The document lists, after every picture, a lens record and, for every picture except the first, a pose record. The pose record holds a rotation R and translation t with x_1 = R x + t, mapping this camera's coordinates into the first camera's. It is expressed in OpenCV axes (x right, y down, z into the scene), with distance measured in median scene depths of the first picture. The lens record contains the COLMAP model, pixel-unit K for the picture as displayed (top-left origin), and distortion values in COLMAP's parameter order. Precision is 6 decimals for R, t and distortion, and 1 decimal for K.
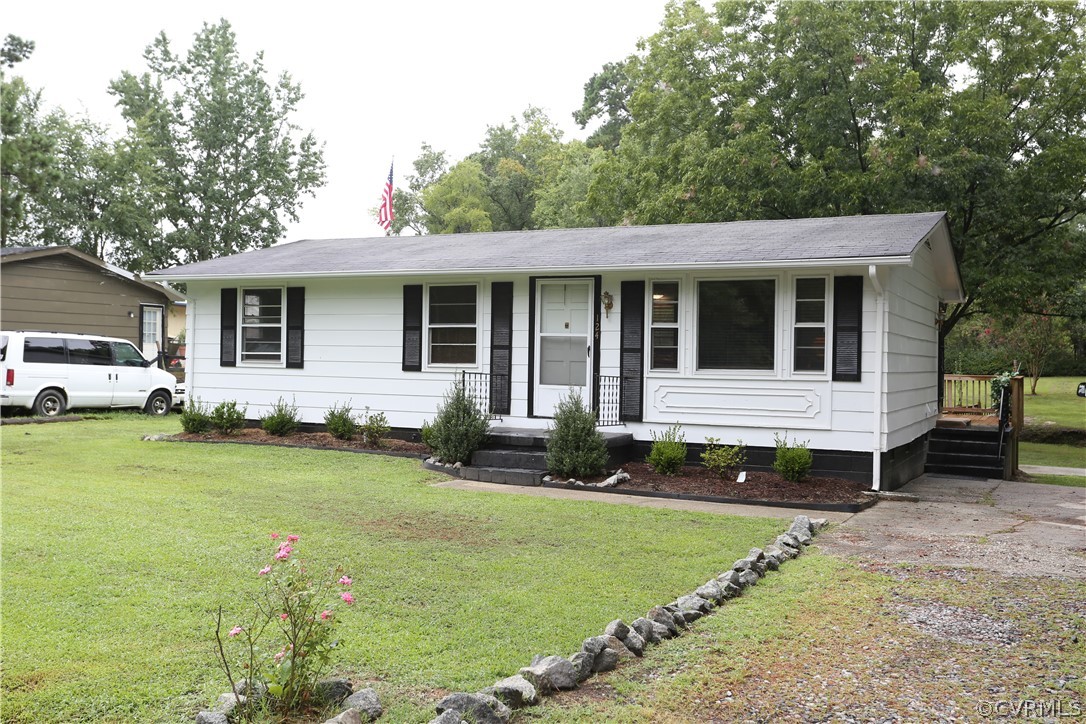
lens RADIAL K [[1093.8, 0, 543.4], [0, 1093.8, 360.9], [0, 0, 1]] dist [-0.009988, 0.000000]
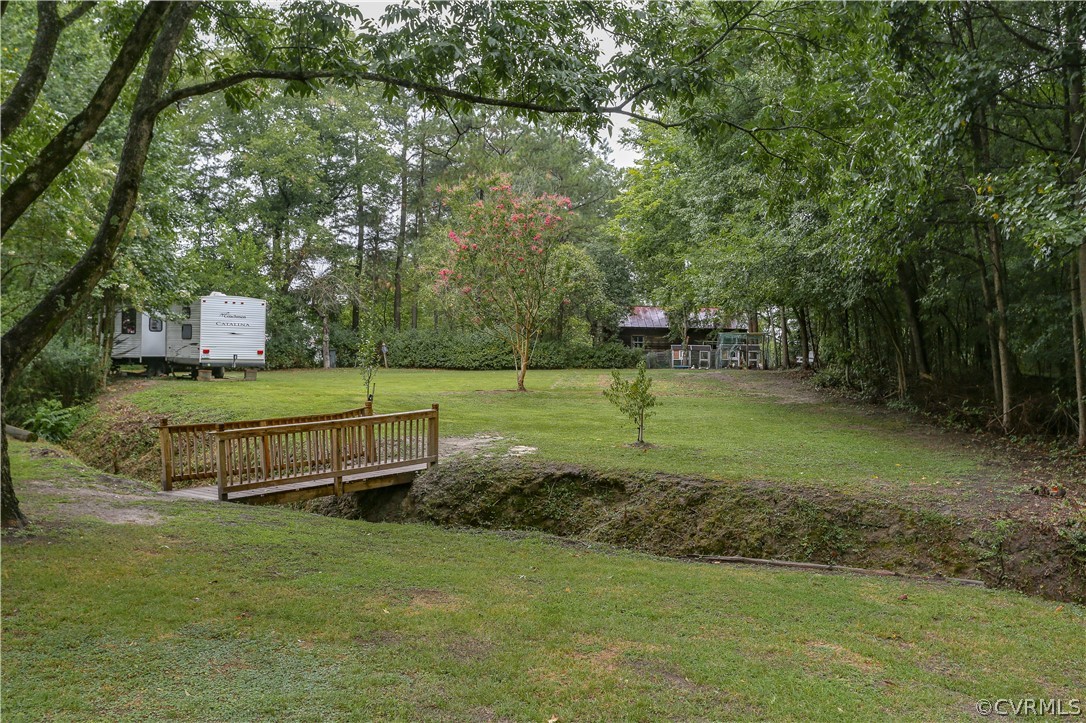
lens RADIAL K [[1055.6, 0, 539.5], [0, 1055.6, 358.0], [0, 0, 1]] dist [0.004928, 0.000000]
pose [[0.922337, -0.003506, 0.386369, 0.246375], [0.006905, 0.999949, -0.007409, 0.018040], [-0.386324, 0.009501, 0.922314, 0.487467]]
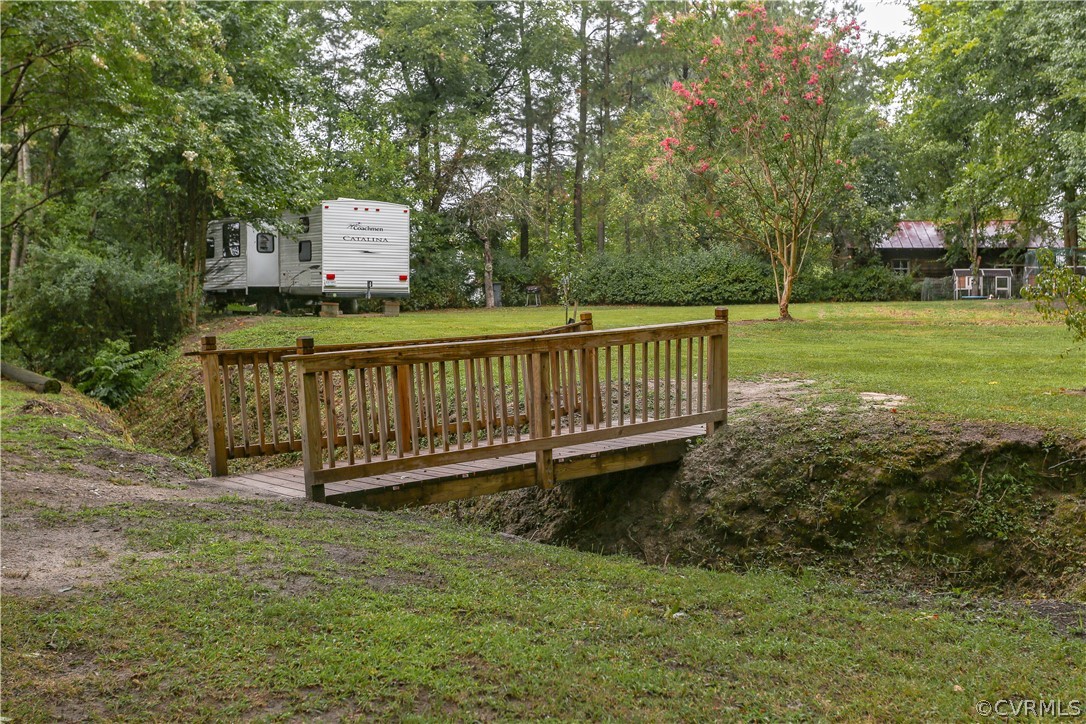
lens RADIAL K [[1246.5, 0, 543.8], [0, 1246.5, 363.8], [0, 0, 1]] dist [0.024325, 0.000000]
pose [[0.969800, -0.028574, 0.242222, 0.266467], [0.020807, 0.999186, 0.034563, 0.030606], [-0.243013, -0.028479, 0.969605, 0.612899]]
